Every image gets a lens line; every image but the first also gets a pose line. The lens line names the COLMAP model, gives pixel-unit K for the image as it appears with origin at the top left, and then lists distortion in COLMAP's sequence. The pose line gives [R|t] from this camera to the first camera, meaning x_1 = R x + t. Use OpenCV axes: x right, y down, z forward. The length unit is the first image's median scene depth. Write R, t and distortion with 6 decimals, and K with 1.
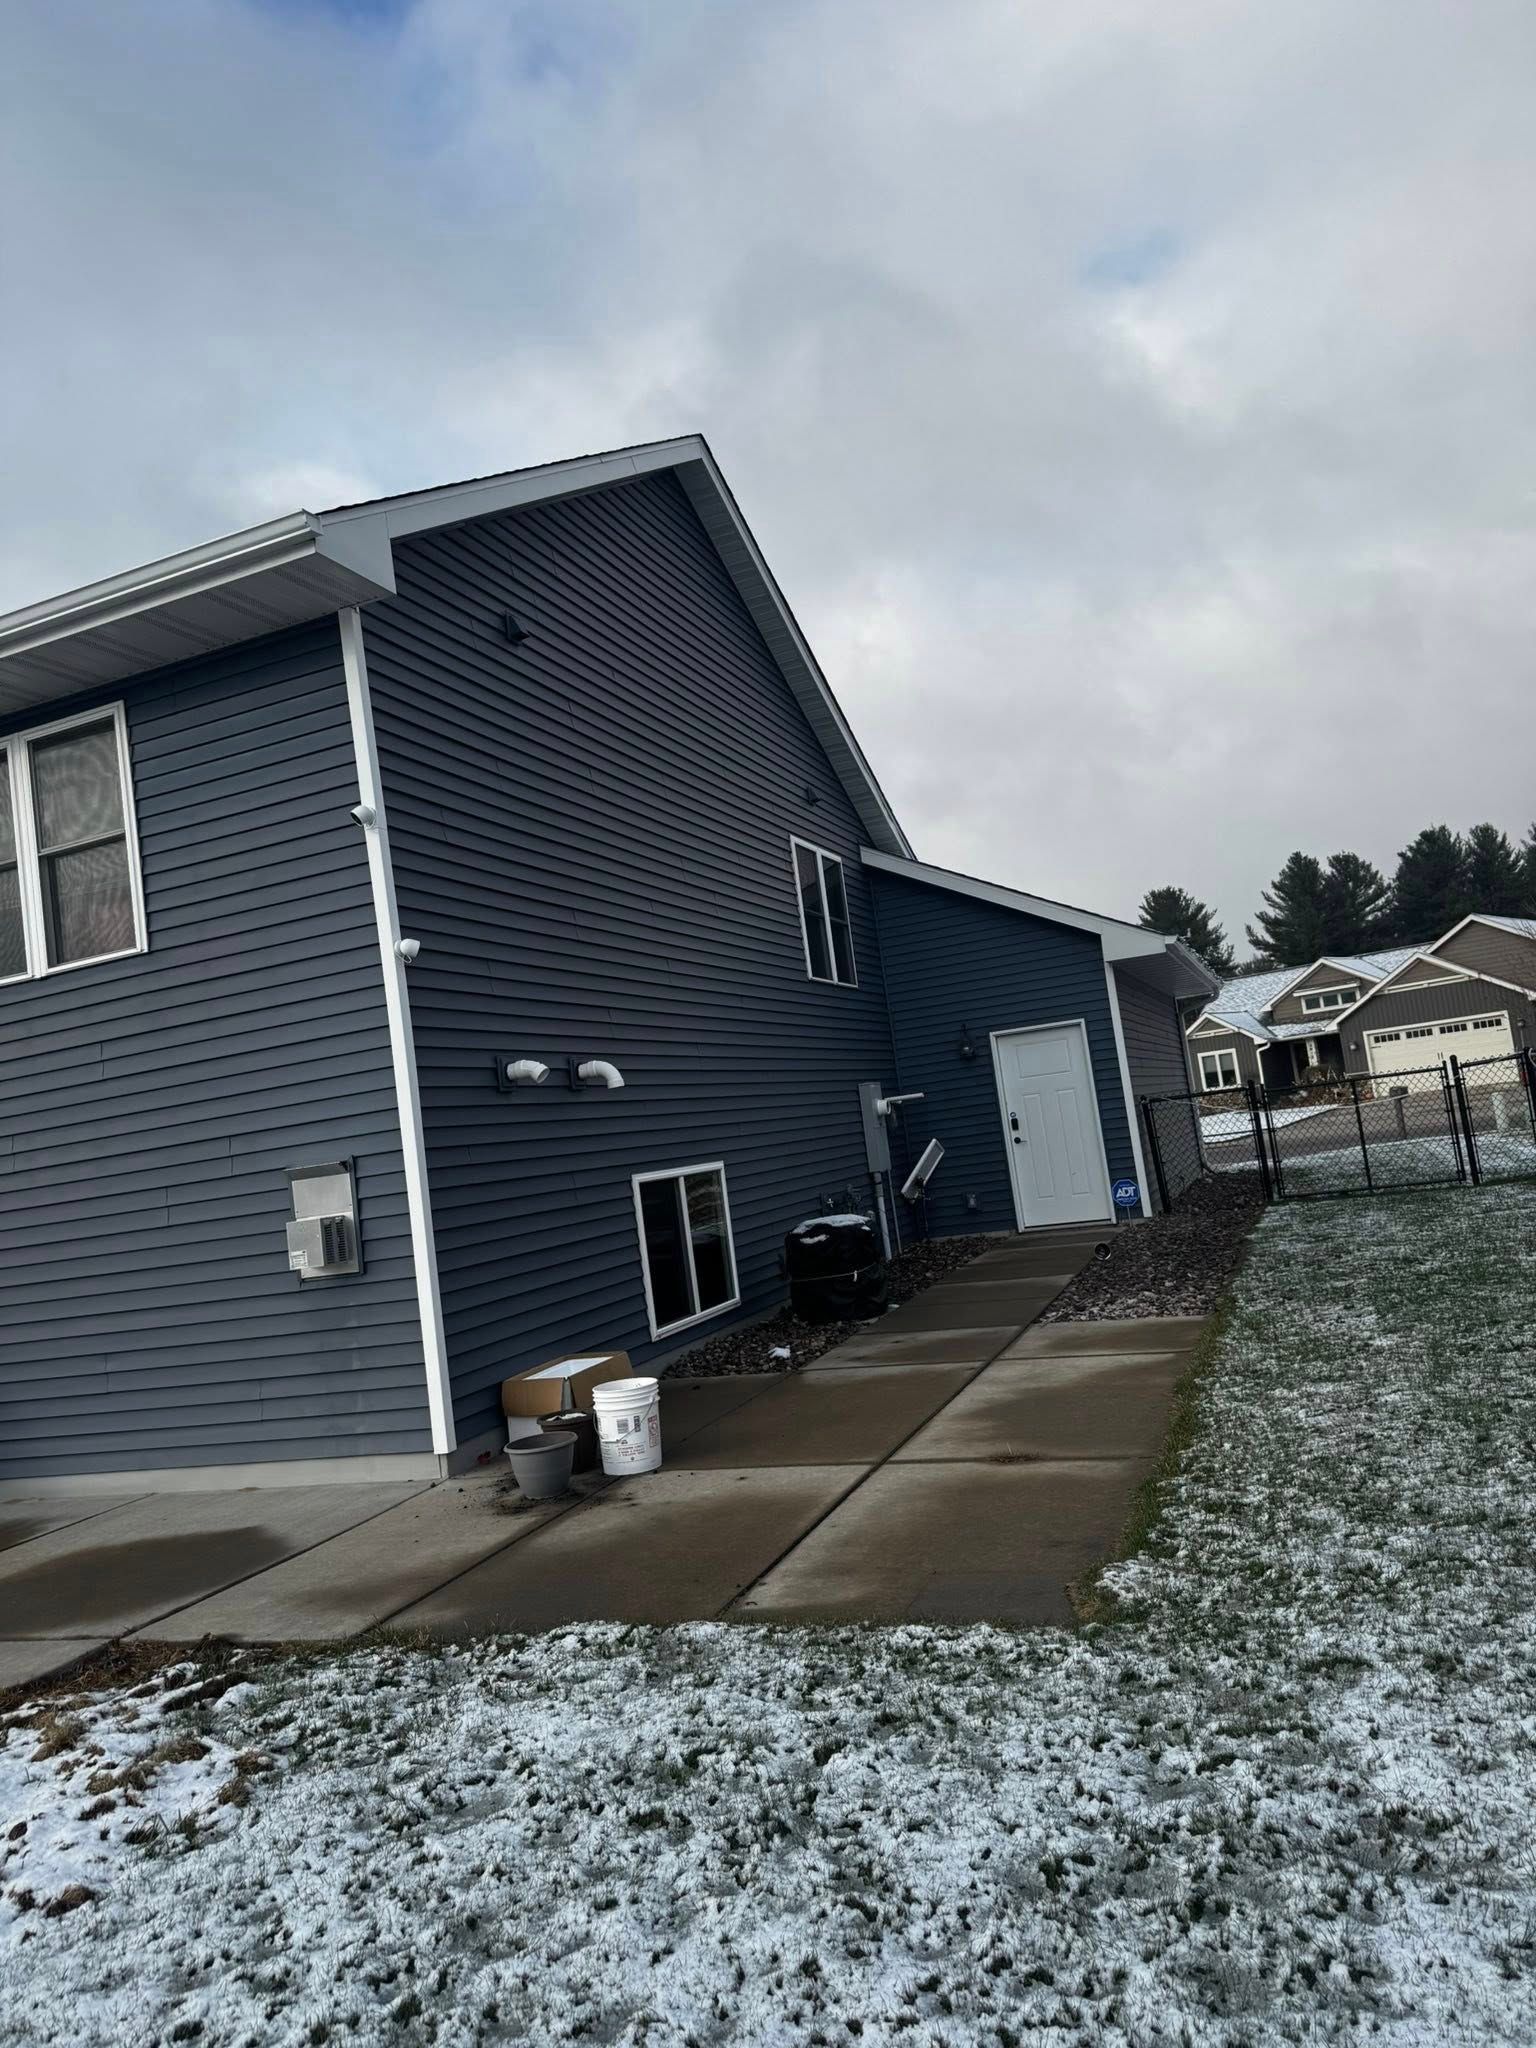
lens RADIAL K [[1383.7, 0, 768.0], [0, 1383.7, 1024.0], [0, 0, 1]] dist [0.059419, -0.002065]
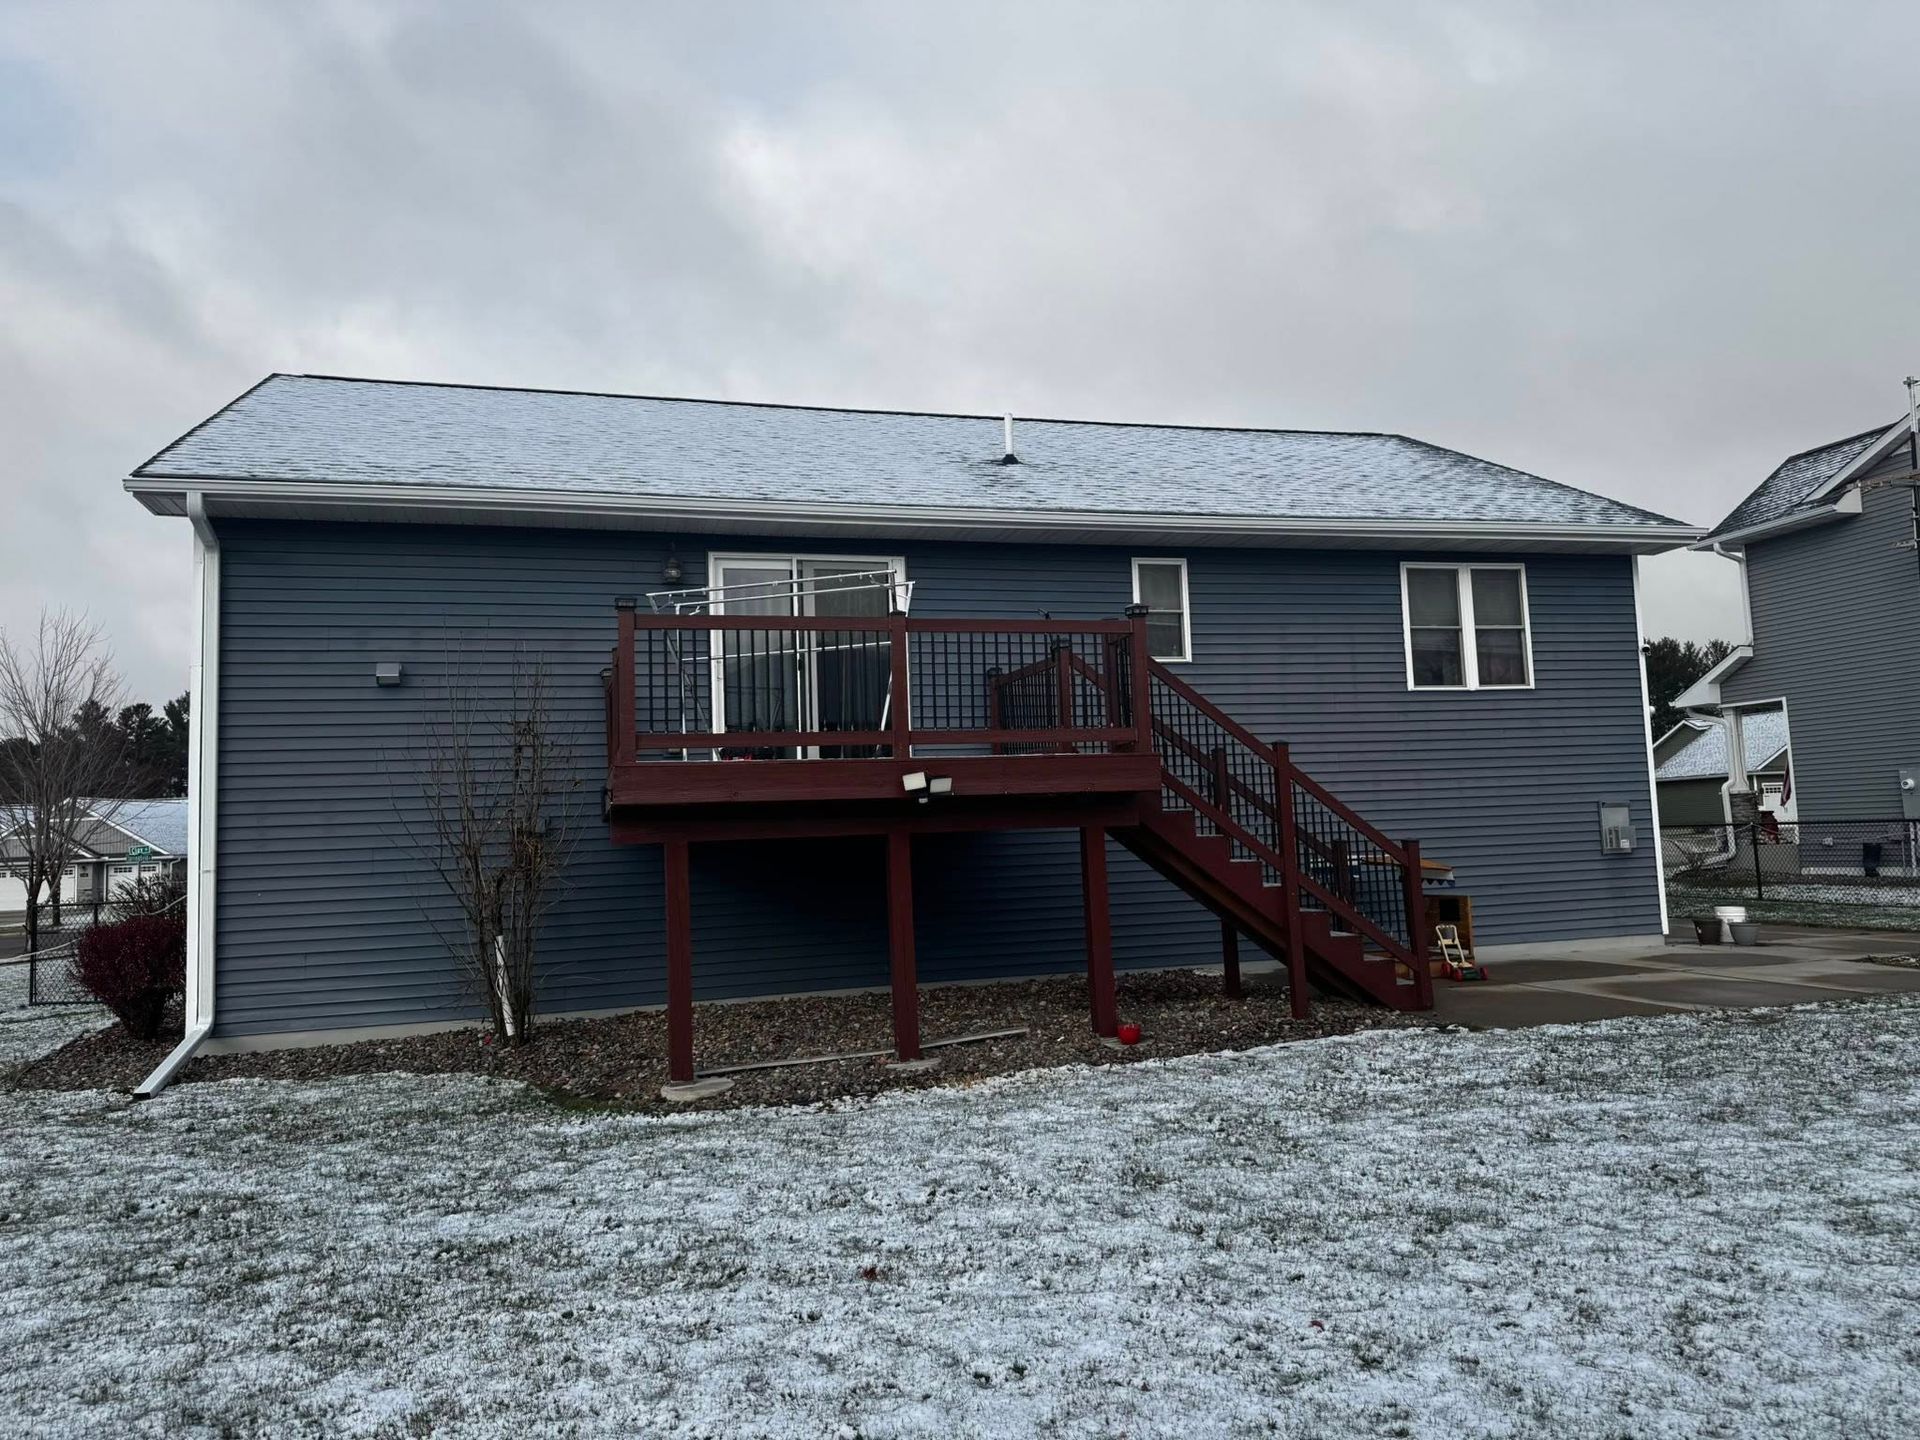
lens RADIAL K [[1297.2, 0, 960.0], [0, 1297.2, 720.0], [0, 0, 1]] dist [0.059419, -0.002065]
pose [[0.788282, 0.155466, 0.595350, -2.214265], [-0.116770, 0.987769, -0.103329, 0.286047], [-0.604133, 0.011933, 0.796794, -0.014007]]
